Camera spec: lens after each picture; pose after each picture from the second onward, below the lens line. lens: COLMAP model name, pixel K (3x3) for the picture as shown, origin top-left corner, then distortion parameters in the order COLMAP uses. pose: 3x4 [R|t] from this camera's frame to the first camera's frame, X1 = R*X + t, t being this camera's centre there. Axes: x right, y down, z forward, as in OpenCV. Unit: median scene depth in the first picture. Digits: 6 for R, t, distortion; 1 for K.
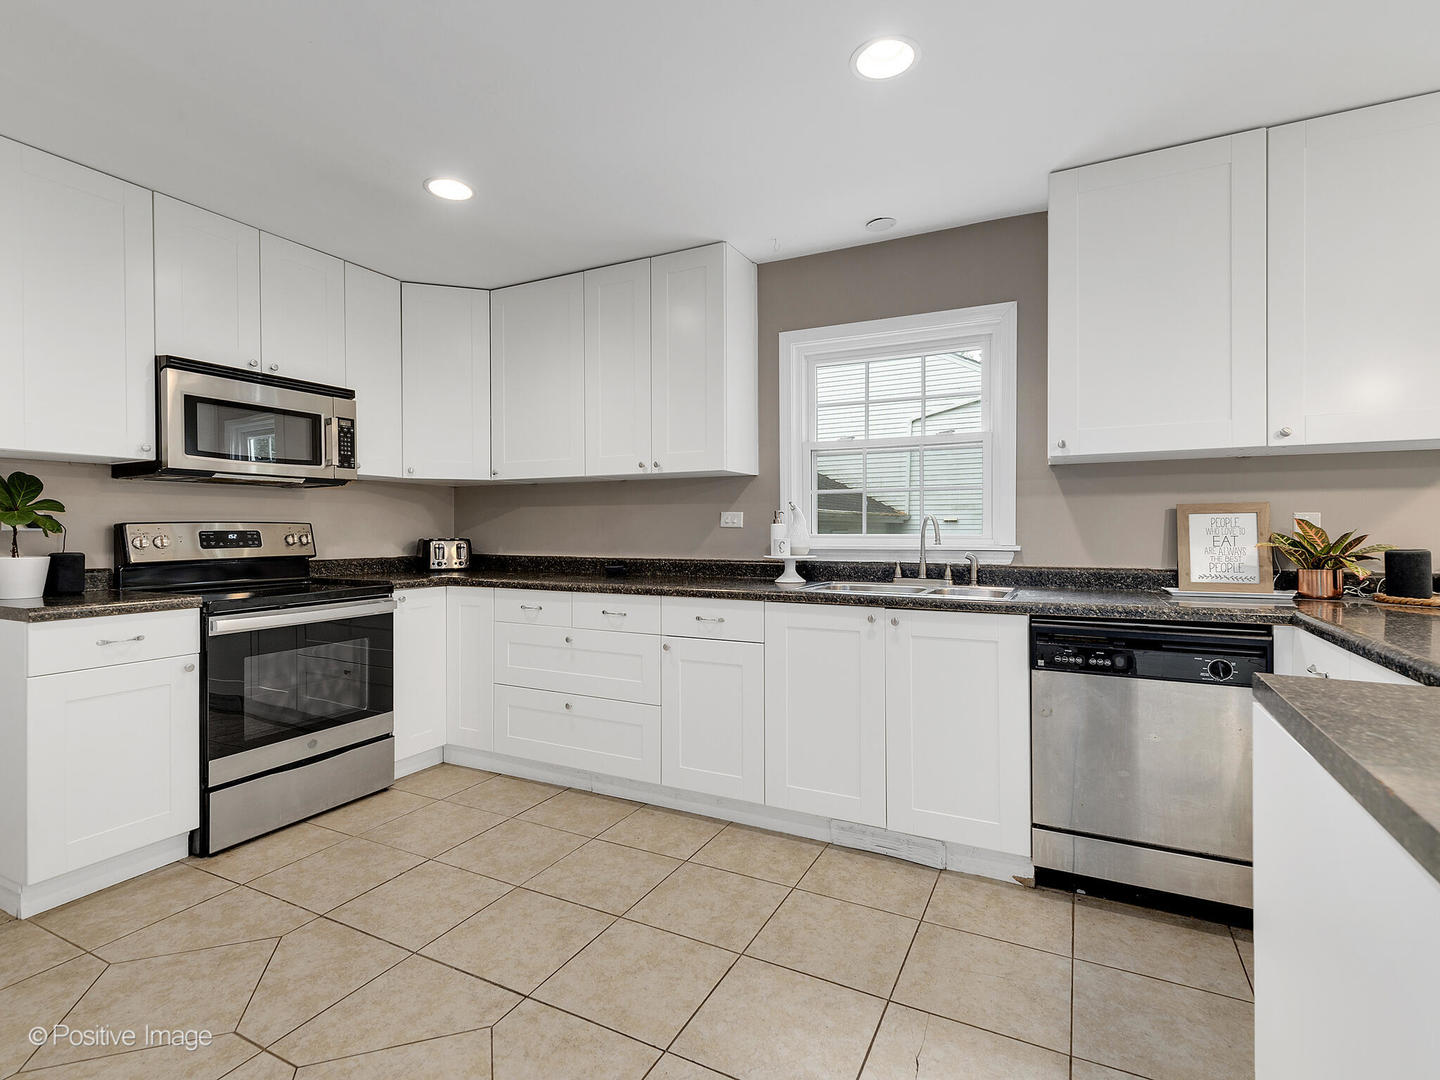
lens RADIAL K [[700.6, 0, 680.7], [0, 700.6, 533.0], [0, 0, 1]] dist [0.015537, -0.005266]
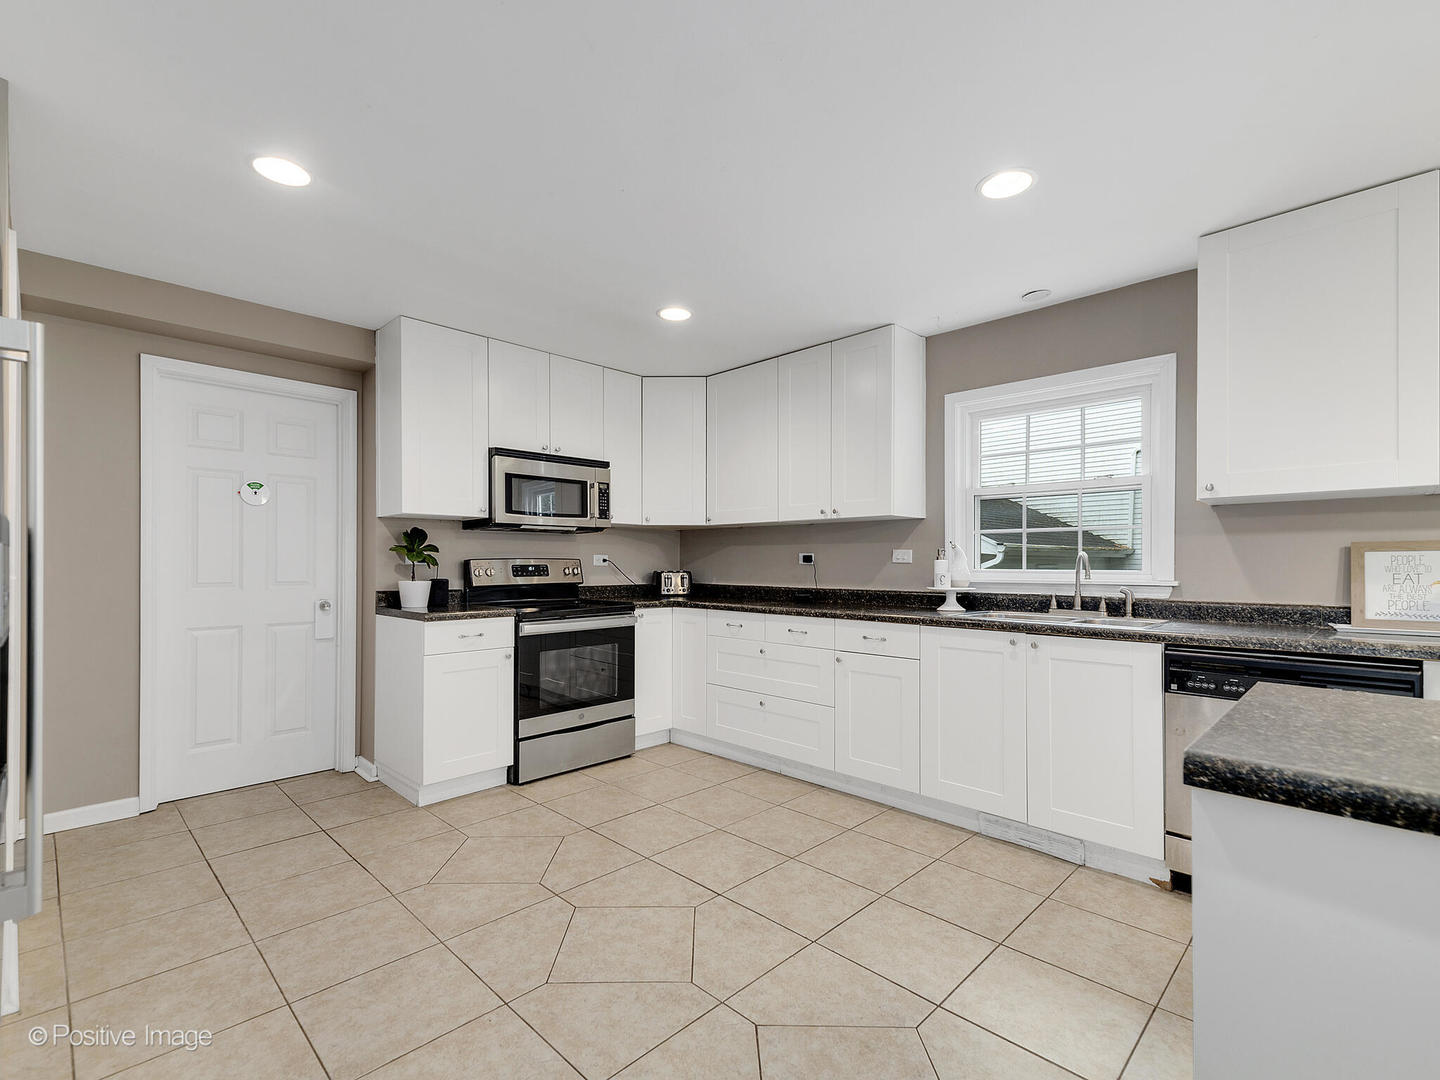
lens RADIAL K [[639.5, 0, 694.5], [0, 639.5, 563.9], [0, 0, 1]] dist [0.014746, -0.003164]
pose [[0.955492, 0.003276, -0.295000, 0.072869], [-0.004029, 0.999990, -0.001945, -0.003753], [0.294990, 0.003047, 0.955495, -0.163844]]
